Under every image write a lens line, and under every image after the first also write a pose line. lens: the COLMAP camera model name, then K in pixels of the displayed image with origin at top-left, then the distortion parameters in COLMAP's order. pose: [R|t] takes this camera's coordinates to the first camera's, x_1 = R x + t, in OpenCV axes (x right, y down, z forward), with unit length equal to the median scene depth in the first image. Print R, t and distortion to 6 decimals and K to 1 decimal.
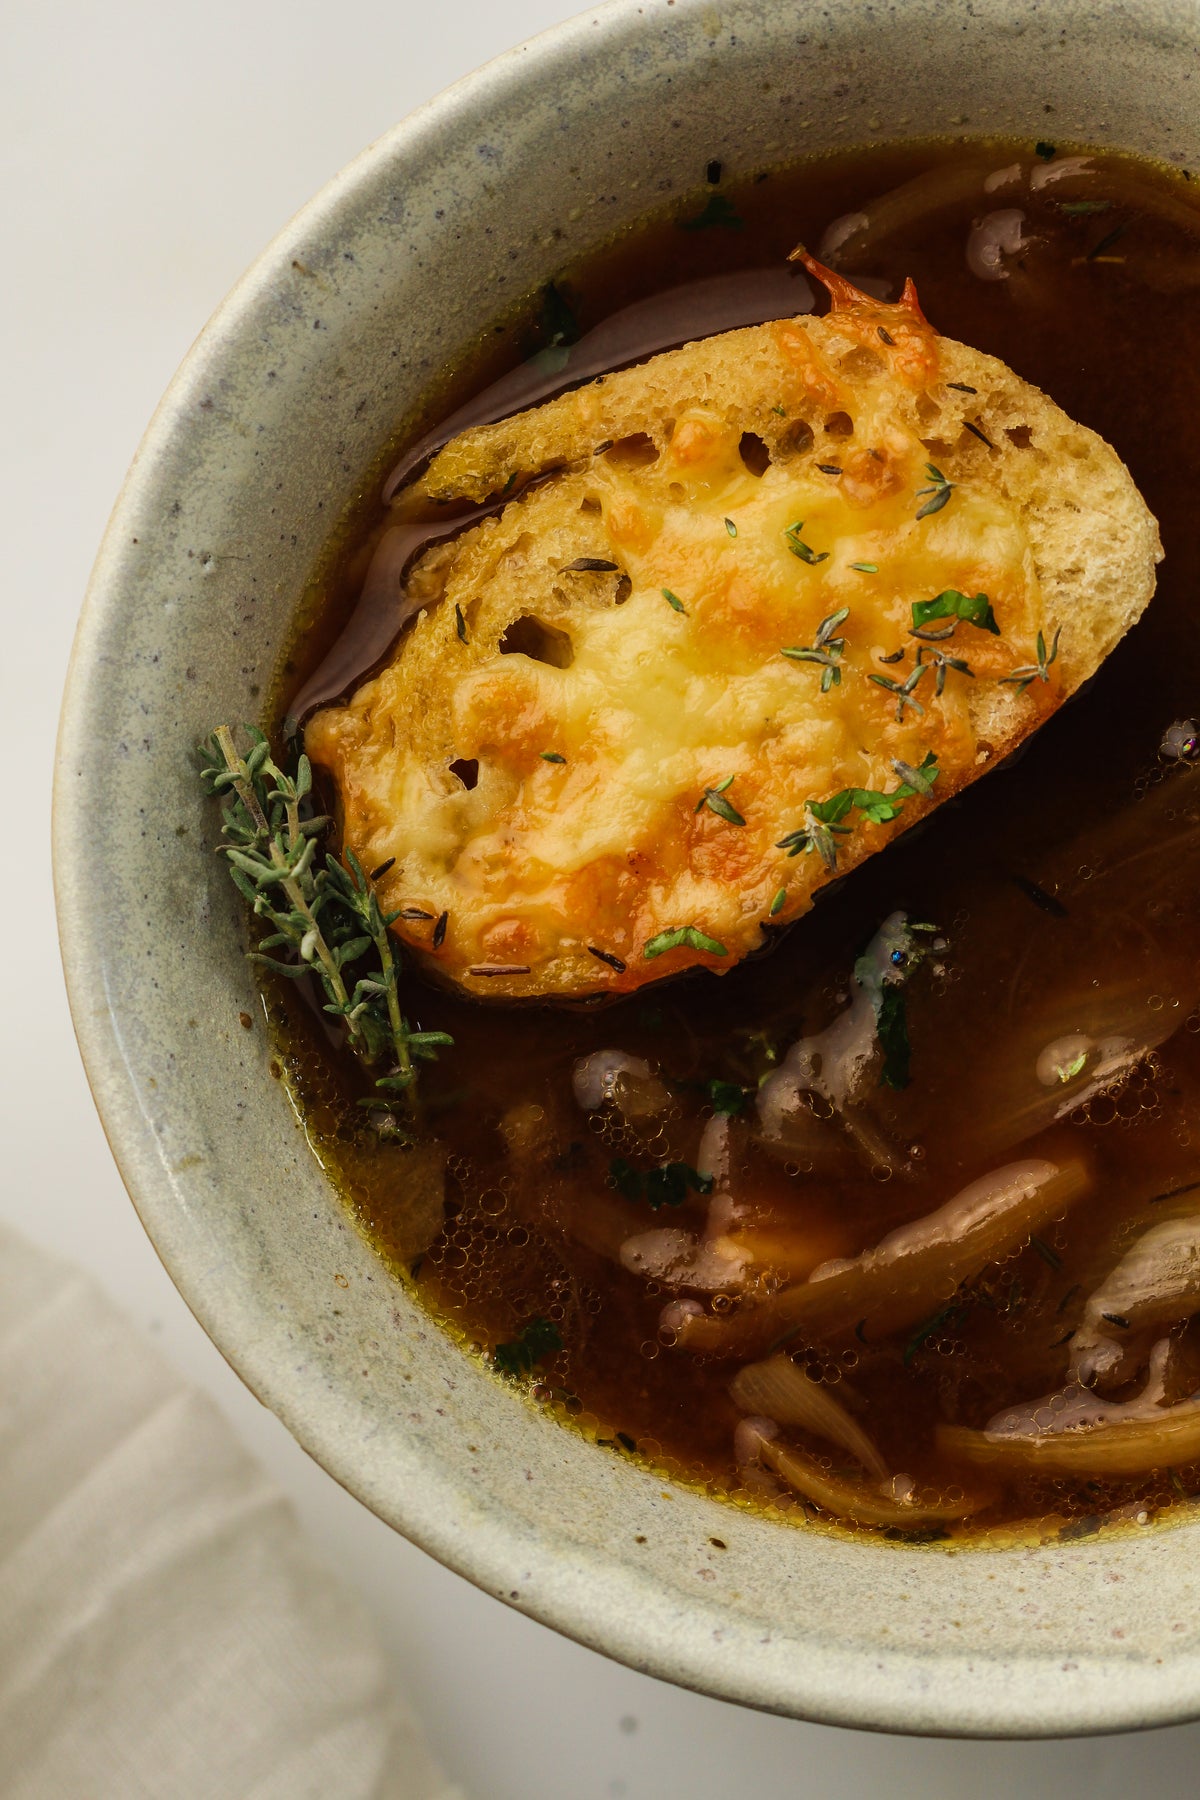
lens RADIAL K [[9620.2, 0, 600.0], [0, 9620.2, 900.0], [0, 0, 1]] dist [-0.141800, 11.642138]
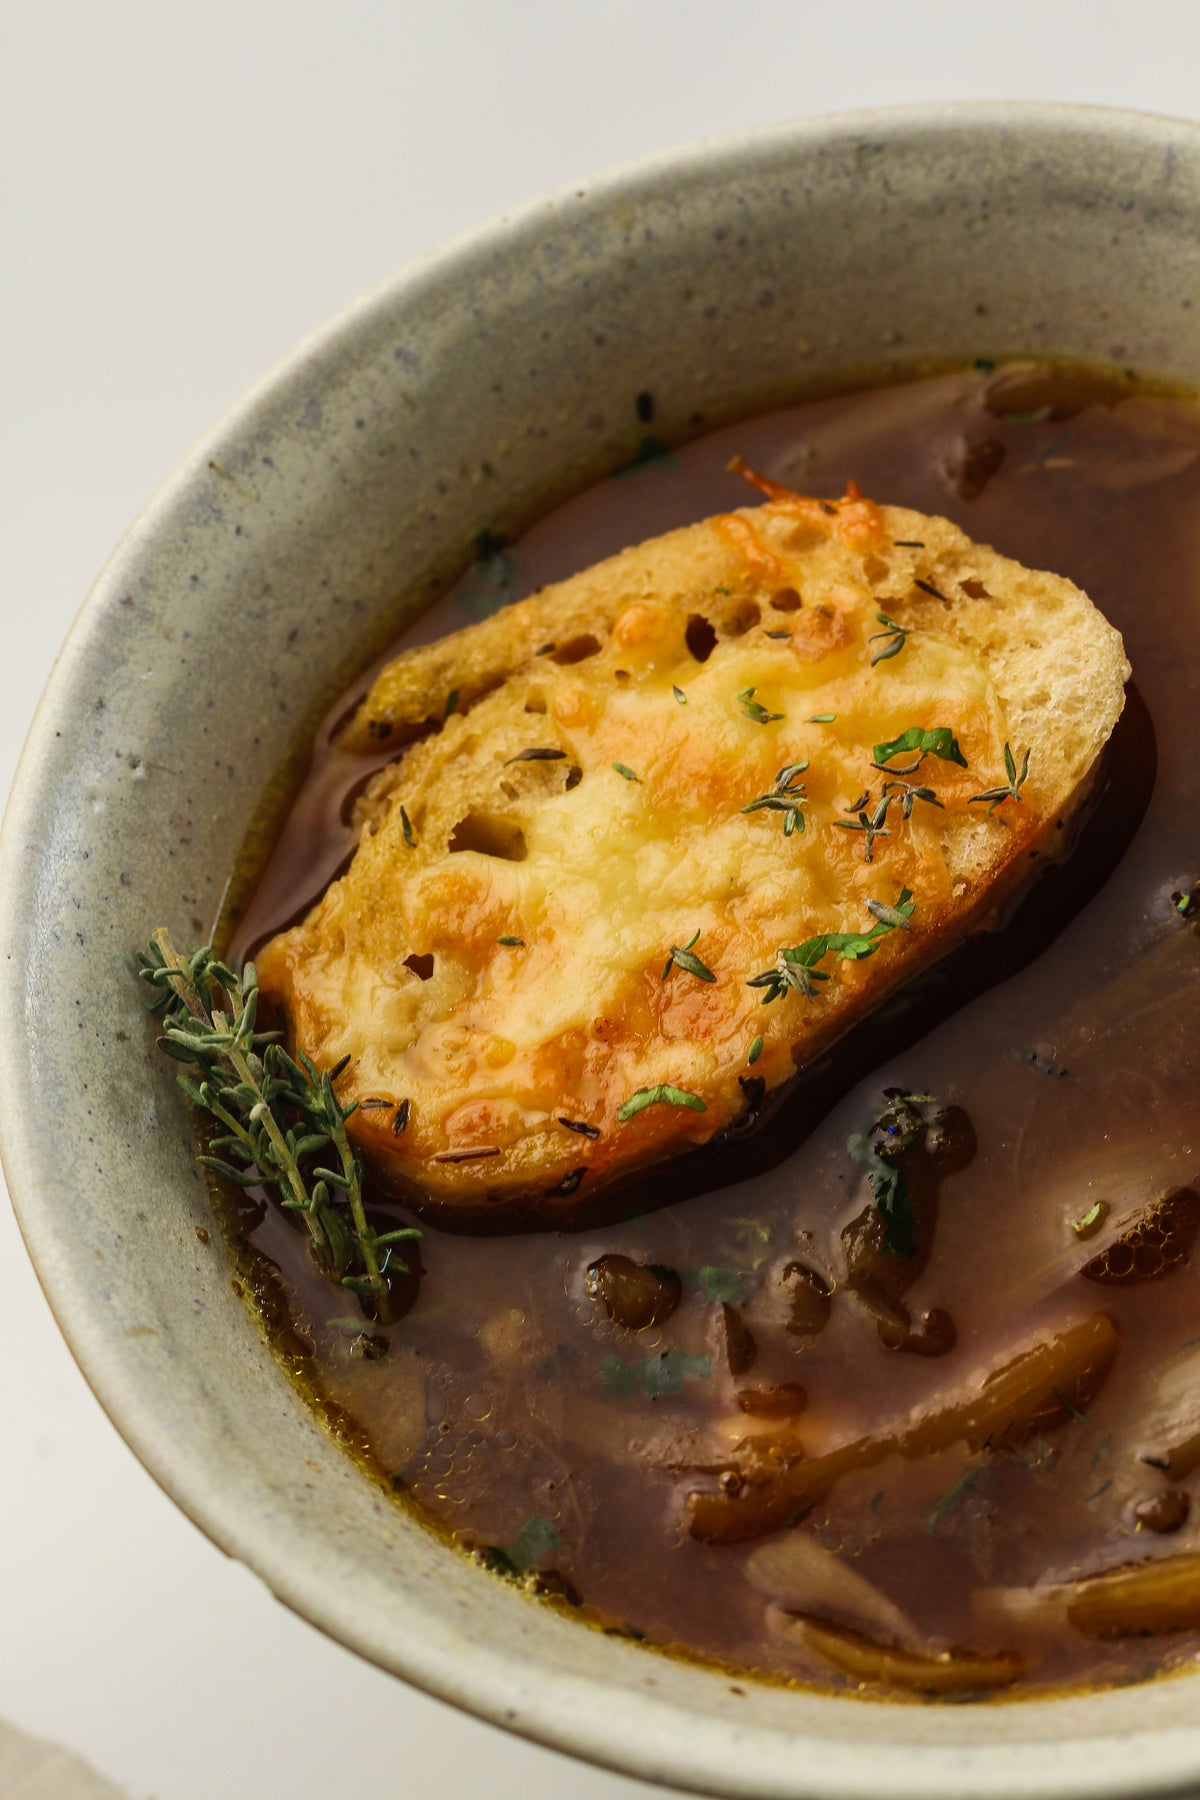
lens RADIAL K [[9620.2, 0, 600.0], [0, 9620.2, 900.0], [0, 0, 1]] dist [-0.141800, 11.642138]
pose [[0.996681, -0.077675, -0.024355, 0.027424], [0.060917, 0.910145, -0.409787, 0.371720], [0.053997, 0.406944, 0.911856, 0.134296]]
